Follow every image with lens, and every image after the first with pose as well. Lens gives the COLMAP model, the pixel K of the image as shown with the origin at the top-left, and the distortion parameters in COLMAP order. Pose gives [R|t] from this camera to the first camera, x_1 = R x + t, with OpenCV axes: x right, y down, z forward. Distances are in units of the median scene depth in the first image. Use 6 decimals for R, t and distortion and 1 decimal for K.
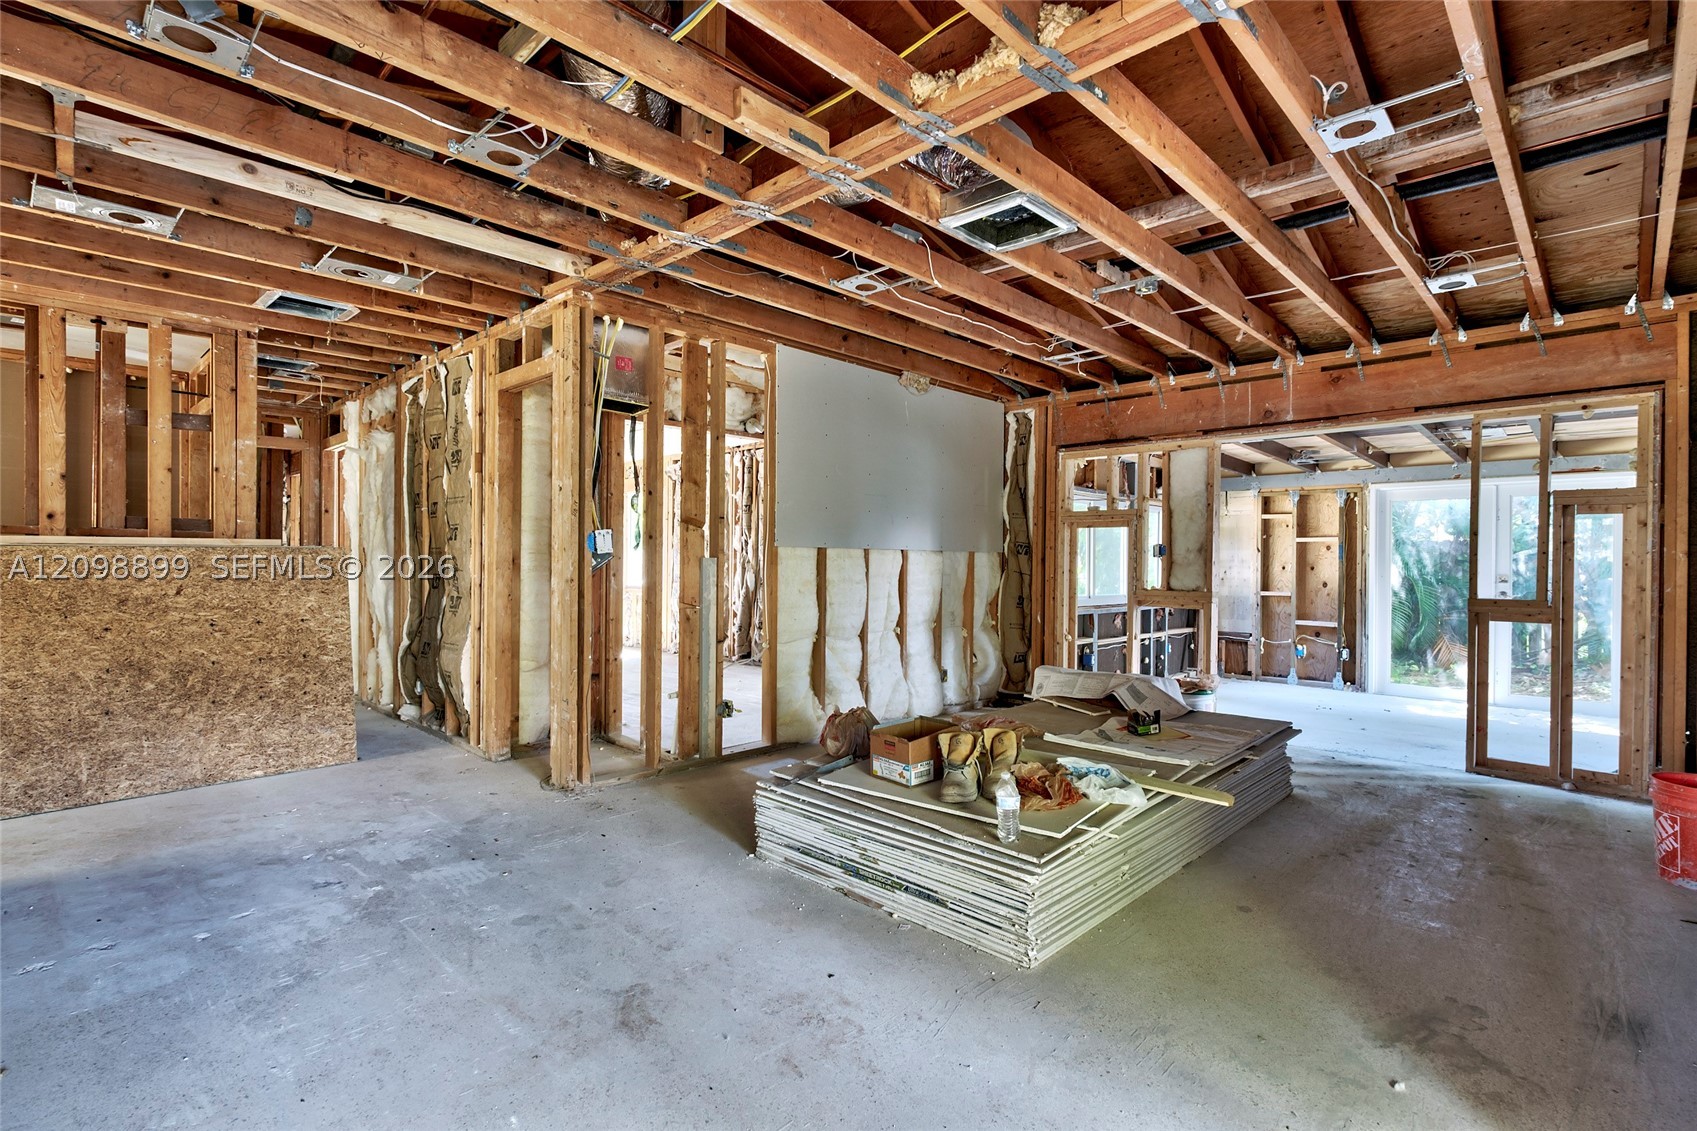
lens RADIAL K [[801.3, 0, 847.2], [0, 801.3, 564.6], [0, 0, 1]] dist [-0.002791, -0.000699]
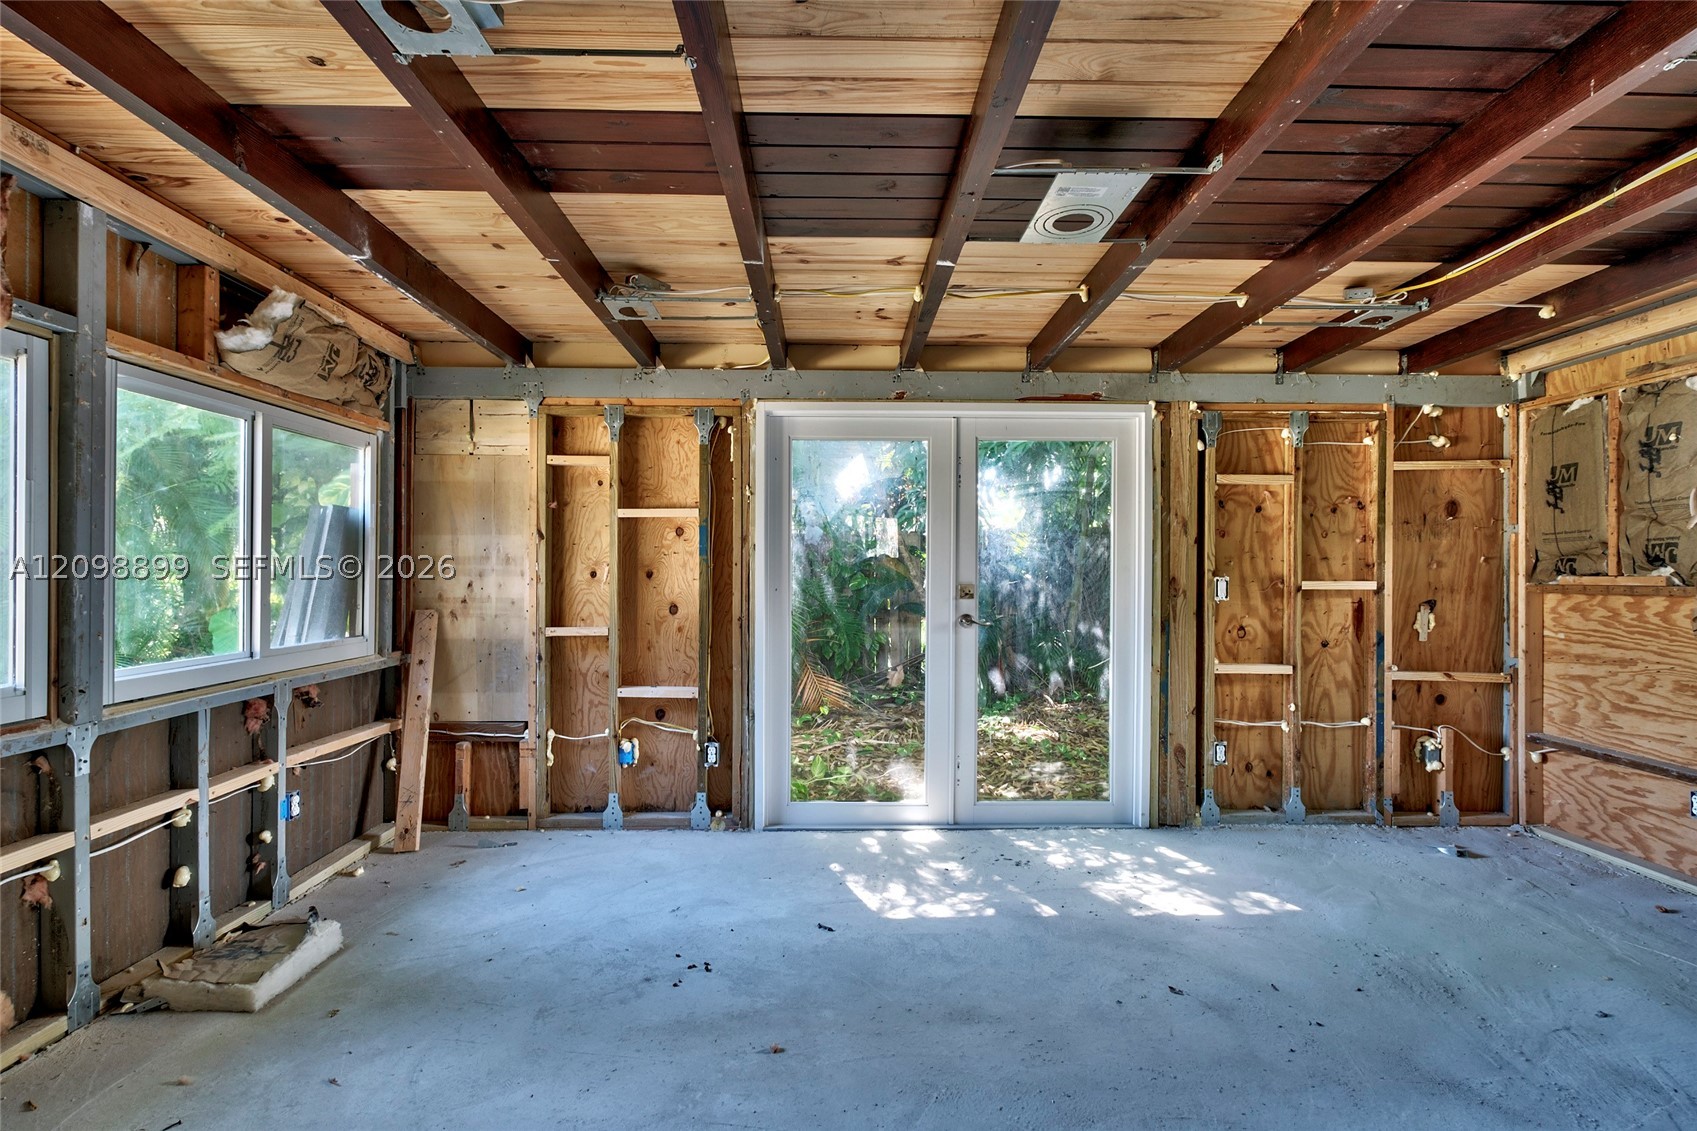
lens RADIAL K [[801.3, 0, 853.3], [0, 801.3, 565.7], [0, 0, 1]] dist [-0.002791, -0.000699]
pose [[0.703236, -0.005883, 0.710932, 0.427242], [0.005022, 0.999982, 0.003307, -0.001795], [-0.710939, 0.001245, 0.703253, 0.754517]]
